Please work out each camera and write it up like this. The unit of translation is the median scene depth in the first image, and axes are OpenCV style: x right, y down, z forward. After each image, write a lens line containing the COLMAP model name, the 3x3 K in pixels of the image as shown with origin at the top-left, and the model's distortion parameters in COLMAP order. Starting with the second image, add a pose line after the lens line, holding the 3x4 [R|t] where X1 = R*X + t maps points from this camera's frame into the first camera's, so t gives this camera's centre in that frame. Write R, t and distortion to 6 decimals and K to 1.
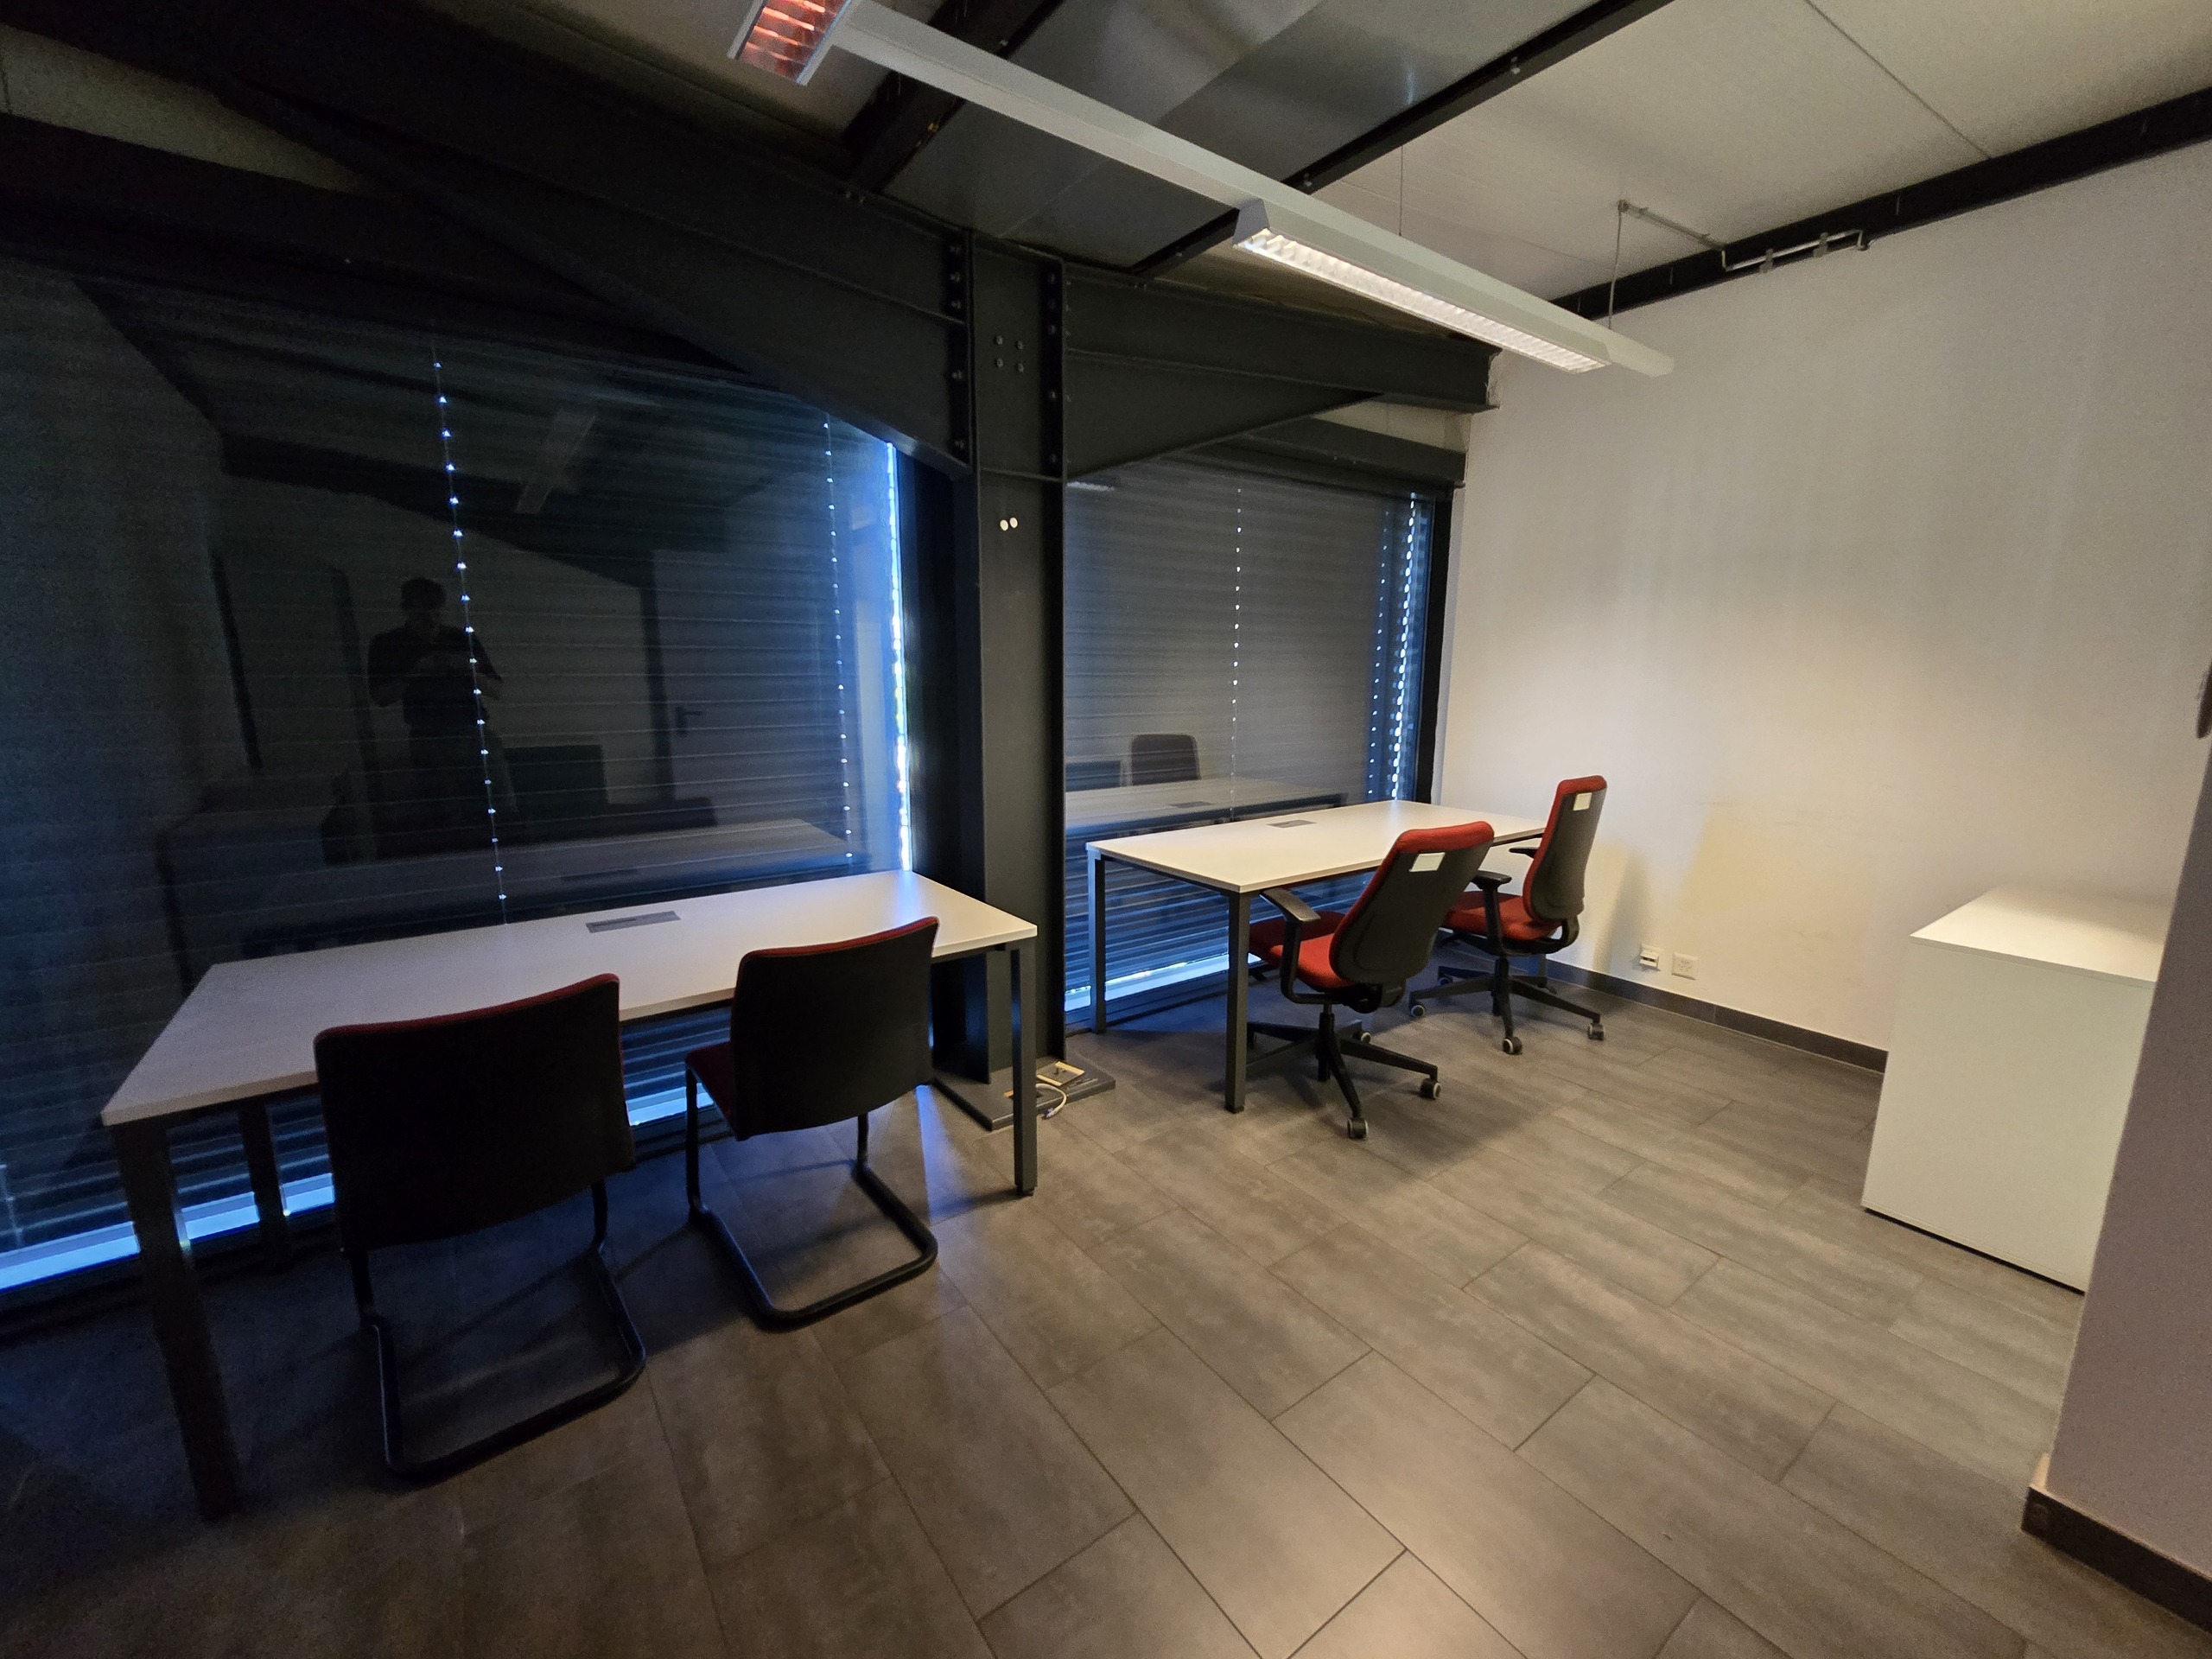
lens RADIAL K [[905.1, 0, 1107.8], [0, 905.1, 827.3], [0, 0, 1]] dist [-0.003169, 0.000063]
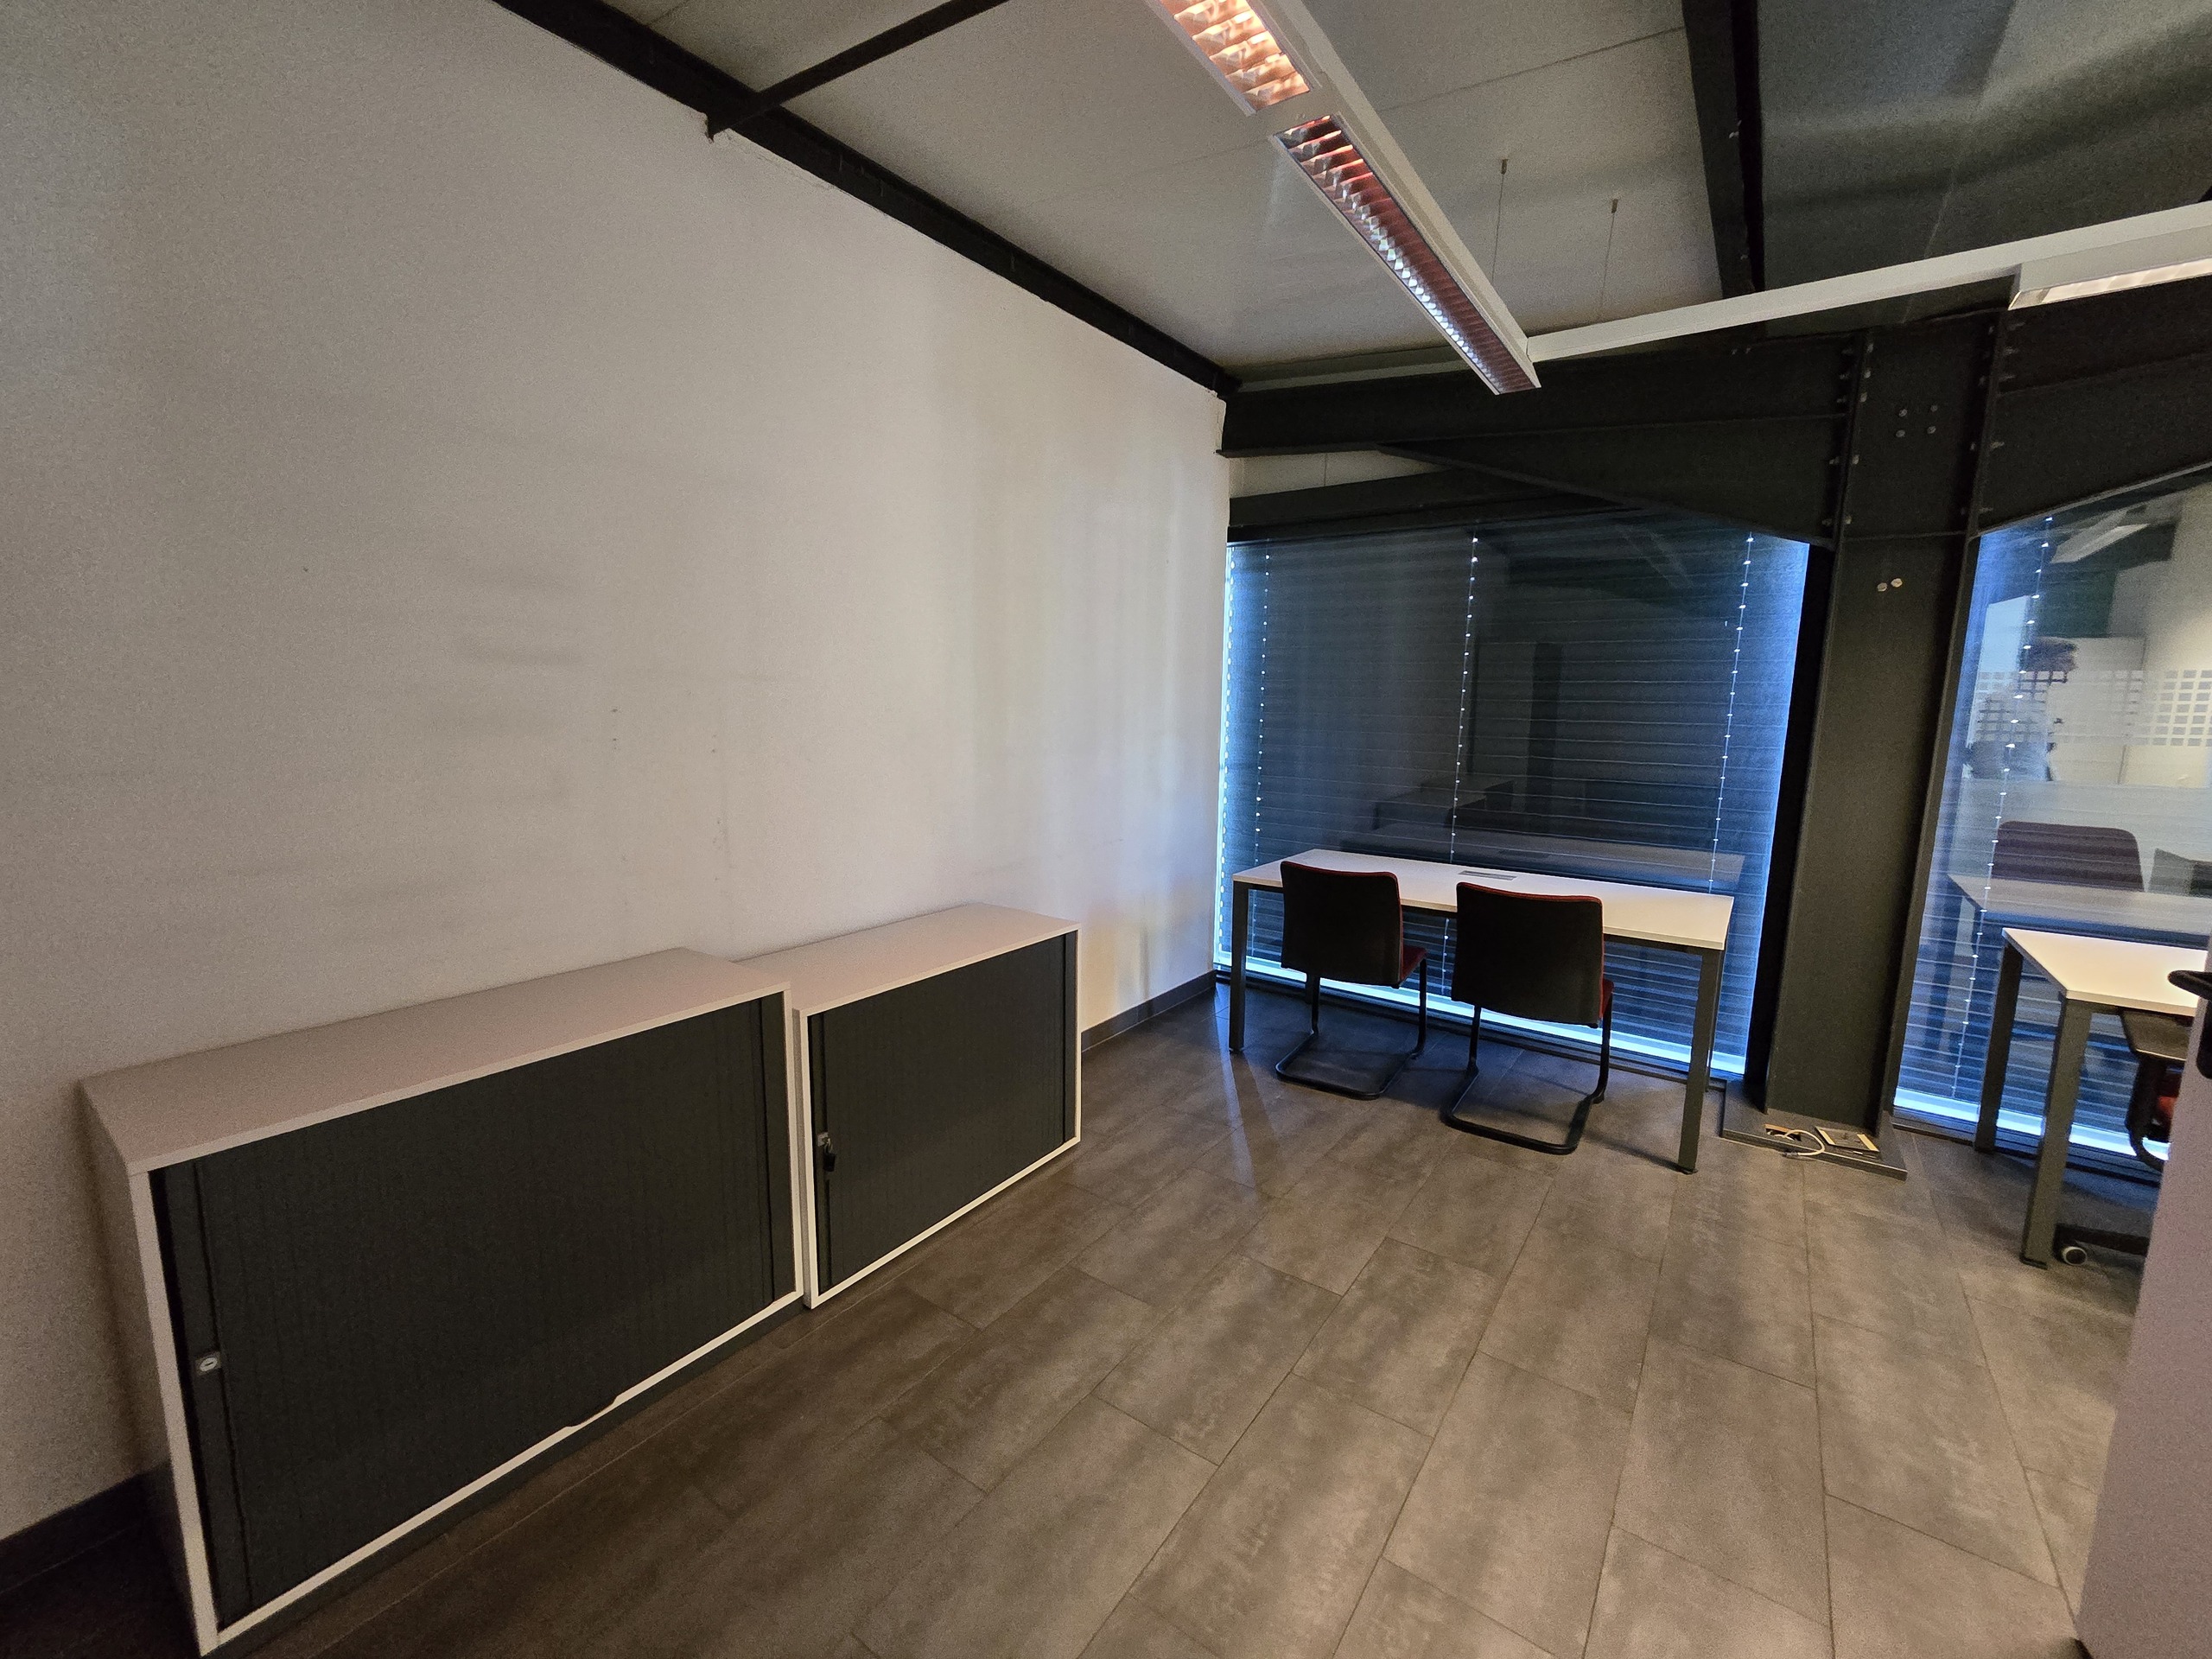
lens RADIAL K [[909.1, 0, 1104.1], [0, 909.1, 828.5], [0, 0, 1]] dist [-0.001433, -0.000349]
pose [[0.306477, 0.137441, -0.941903, 0.760272], [-0.181693, 0.979774, 0.083848, 0.010973], [0.934376, 0.145440, 0.325250, -0.148520]]
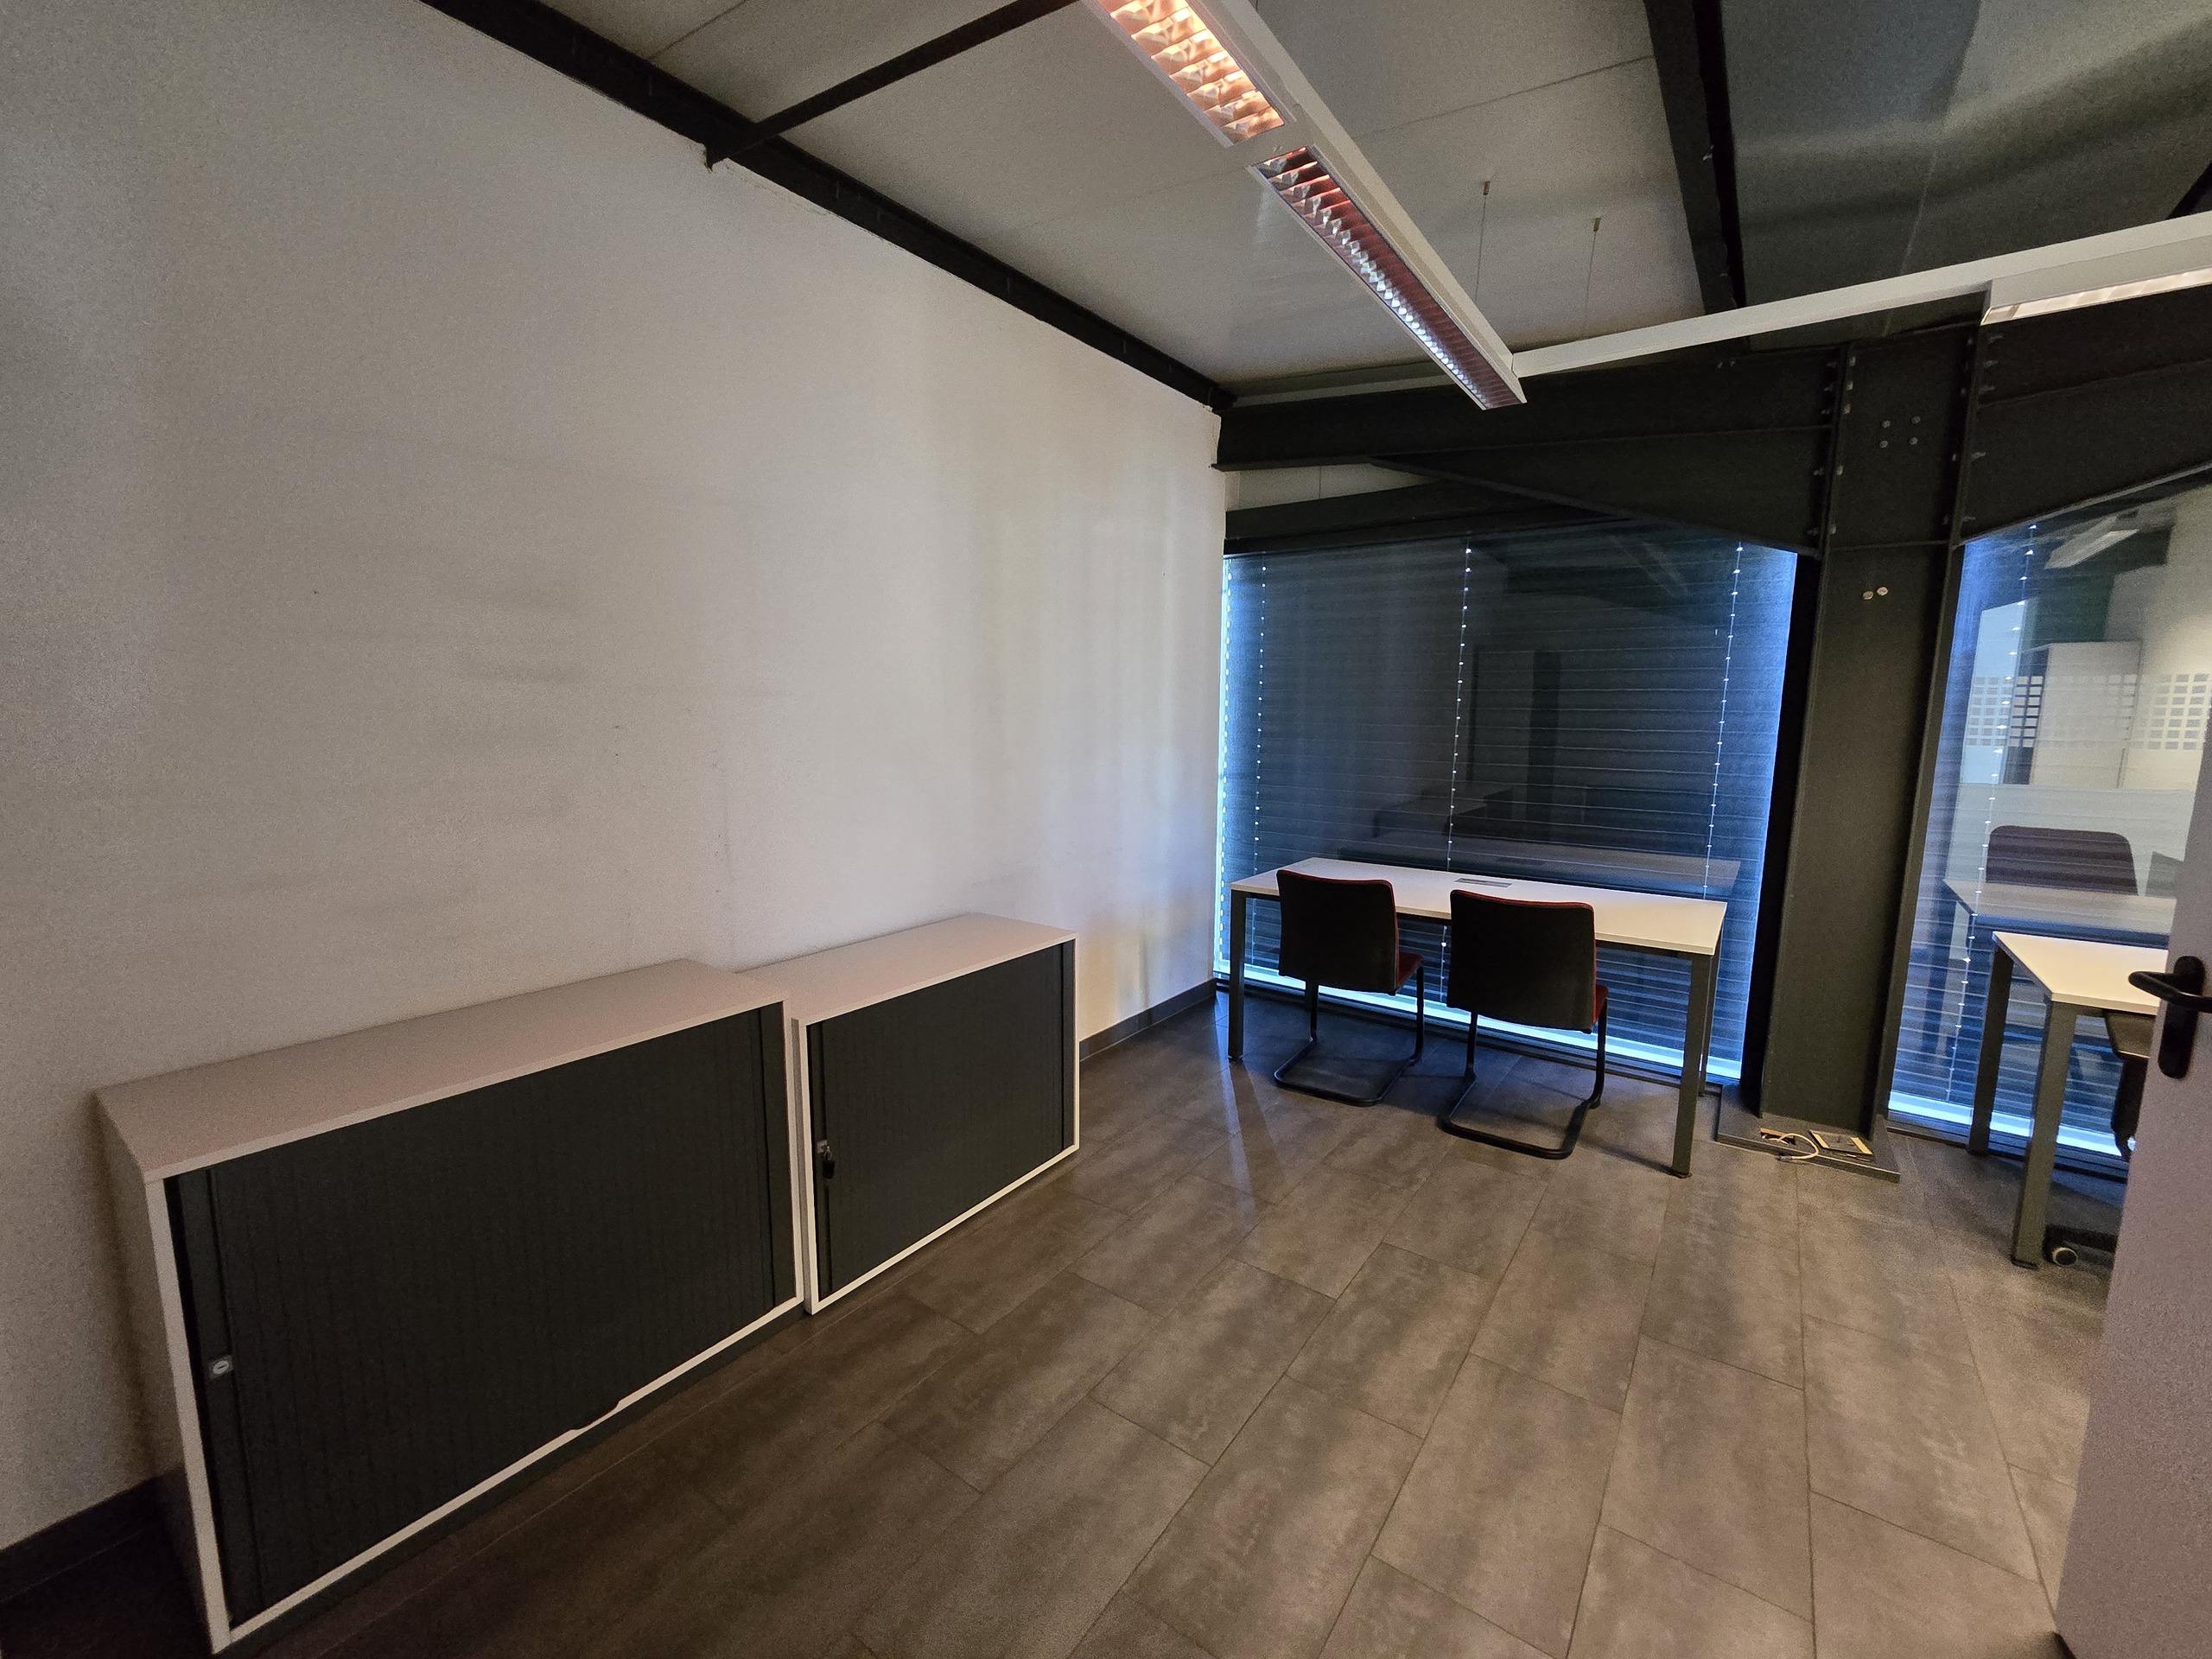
lens RADIAL K [[907.4, 0, 1106.0], [0, 907.4, 829.5], [0, 0, 1]] dist [-0.002763, -0.000134]
pose [[0.303765, 0.126648, -0.944292, 0.776455], [-0.175193, 0.981650, 0.075301, 0.006905], [0.936501, 0.142560, 0.320379, -0.142090]]
